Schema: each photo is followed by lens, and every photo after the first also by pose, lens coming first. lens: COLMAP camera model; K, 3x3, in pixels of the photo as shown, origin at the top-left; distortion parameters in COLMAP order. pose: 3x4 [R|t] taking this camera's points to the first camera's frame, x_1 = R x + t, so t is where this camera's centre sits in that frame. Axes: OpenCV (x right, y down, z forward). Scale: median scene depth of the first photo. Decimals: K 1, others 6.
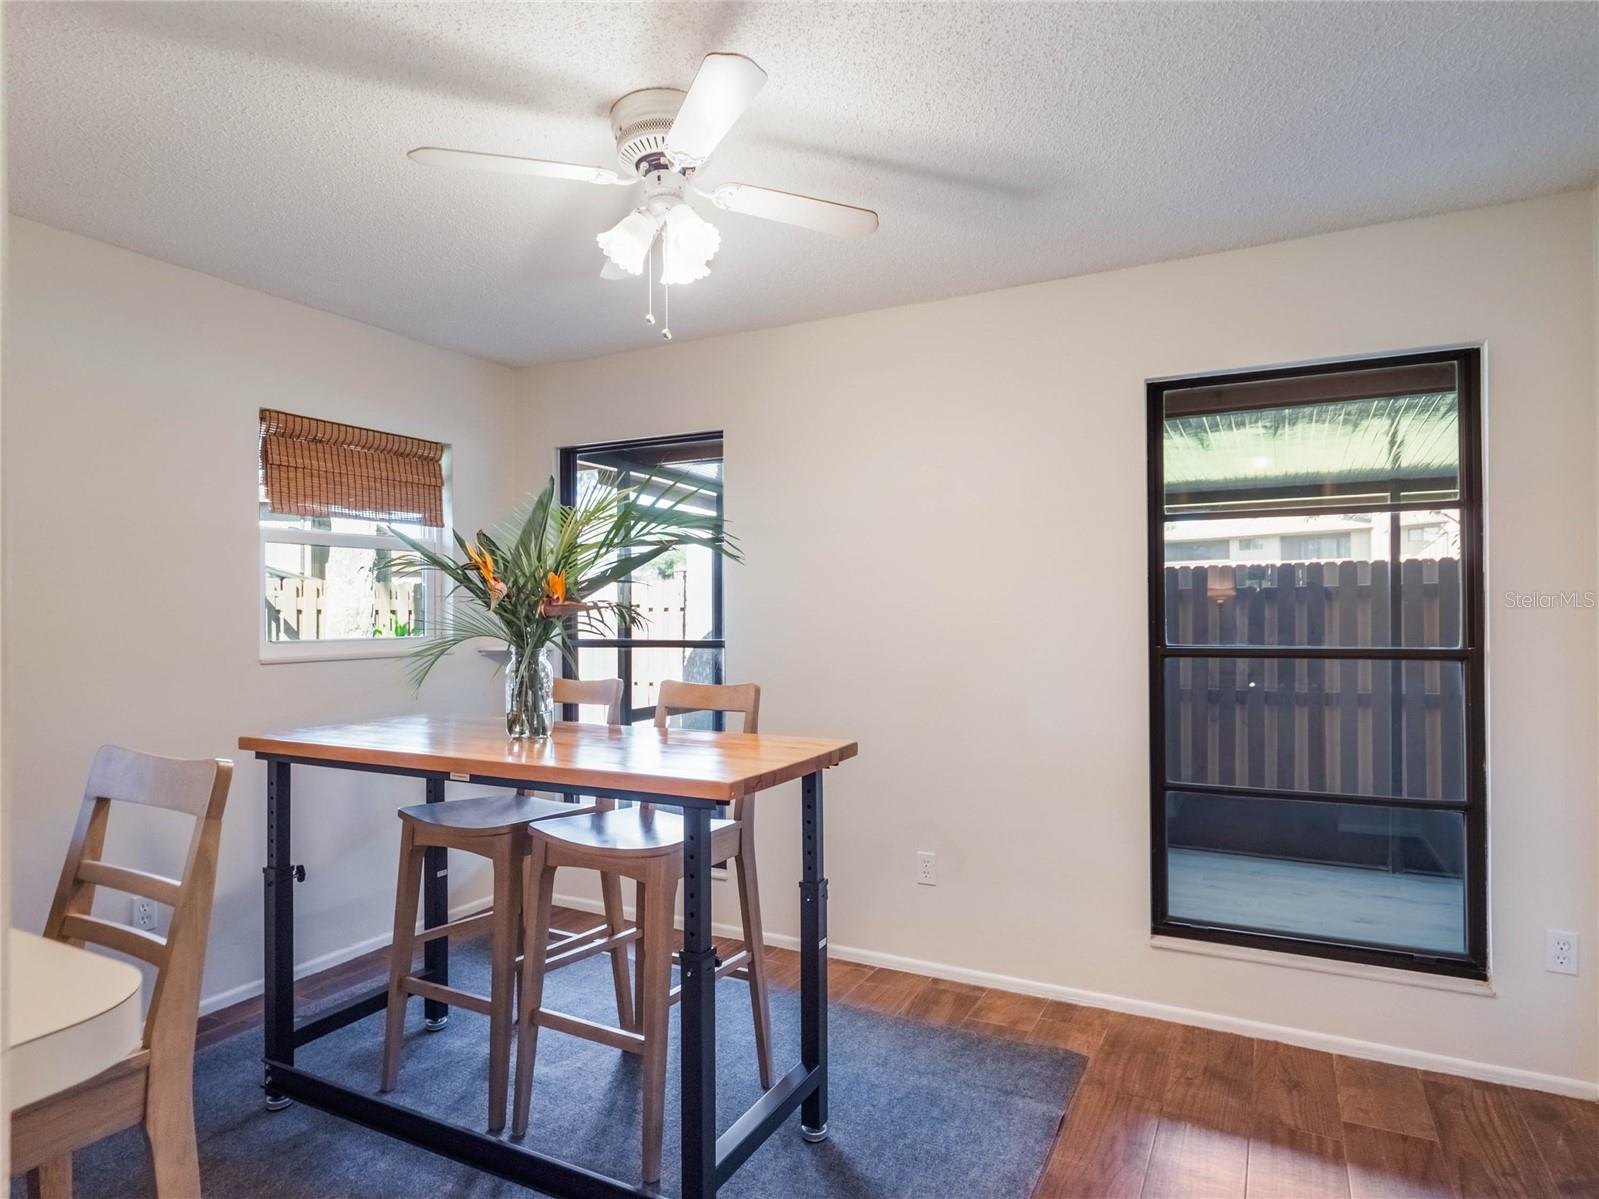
lens RADIAL K [[905.9, 0, 828.7], [0, 905.9, 606.1], [0, 0, 1]] dist [-0.003082, 0.000747]
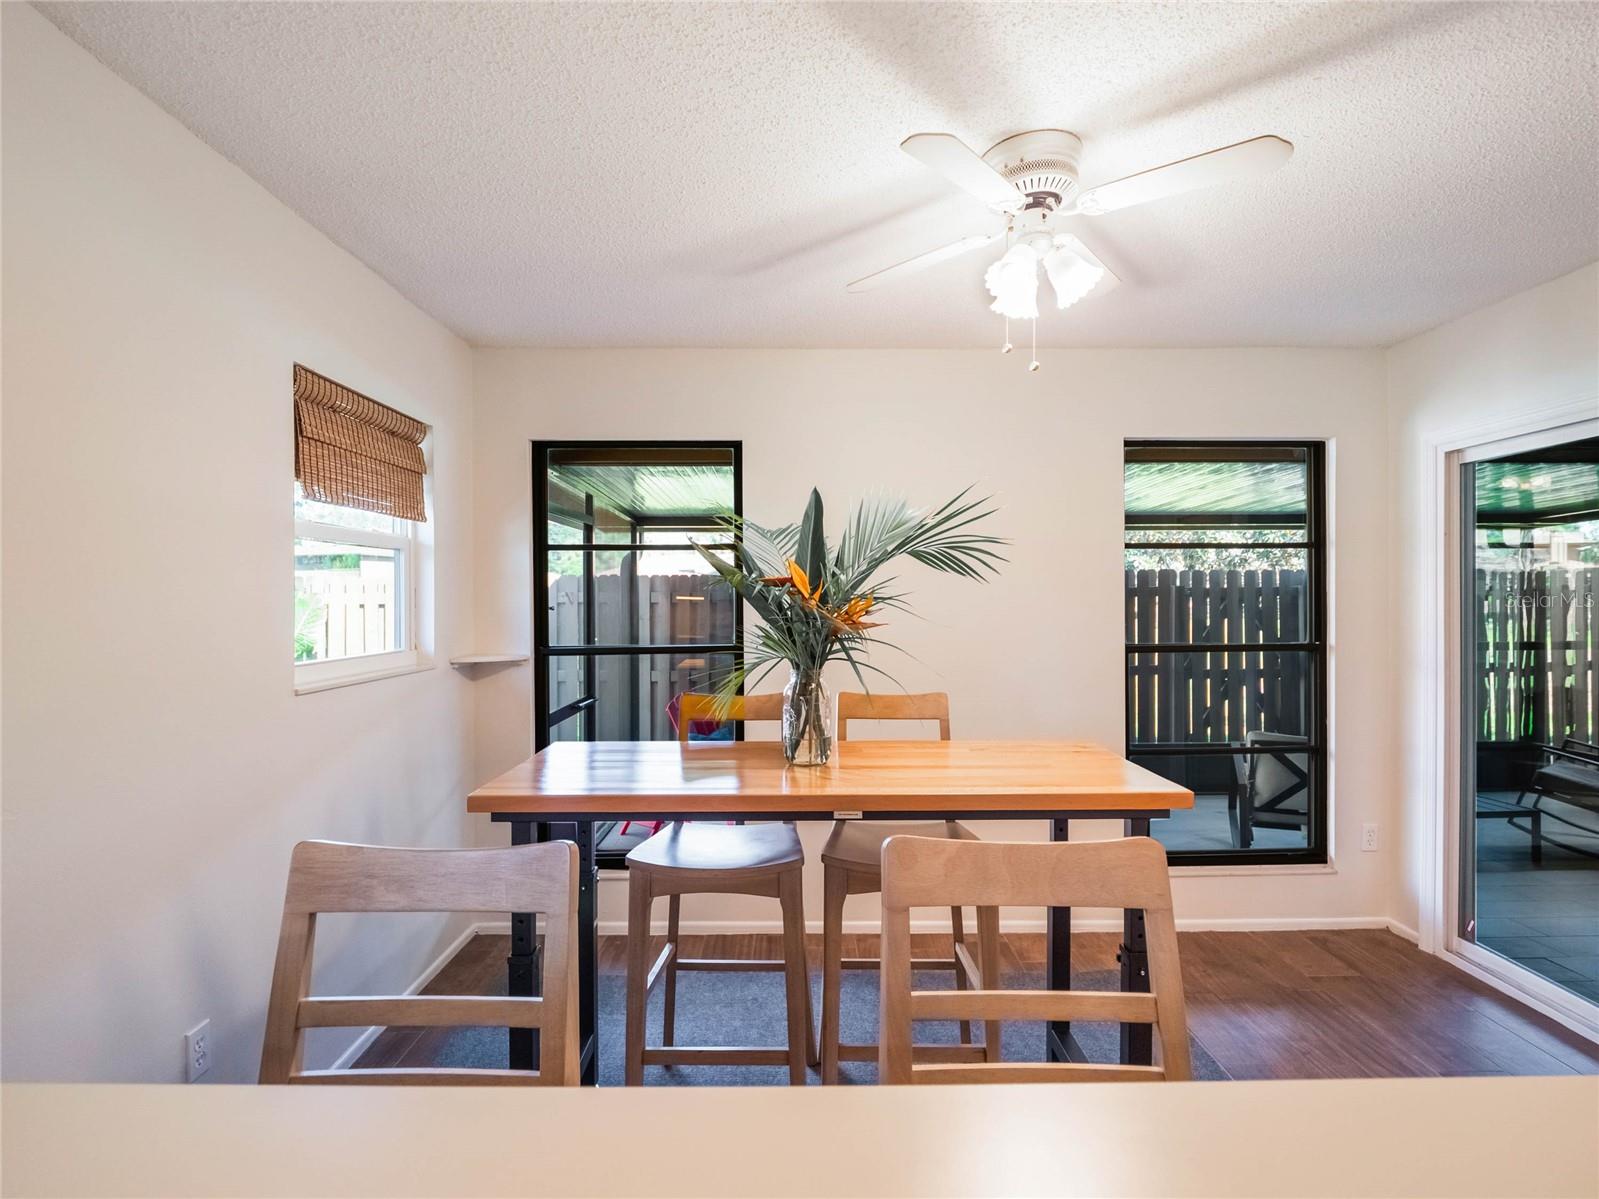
lens RADIAL K [[790.8, 0, 799.5], [0, 790.8, 599.5], [0, 0, 1]] dist [-0.012861, 0.000603]
pose [[0.888389, 0.001565, 0.459089, -0.629759], [-0.005069, 0.999967, 0.006400, -0.027392], [-0.459064, -0.008013, 0.888367, 0.237859]]
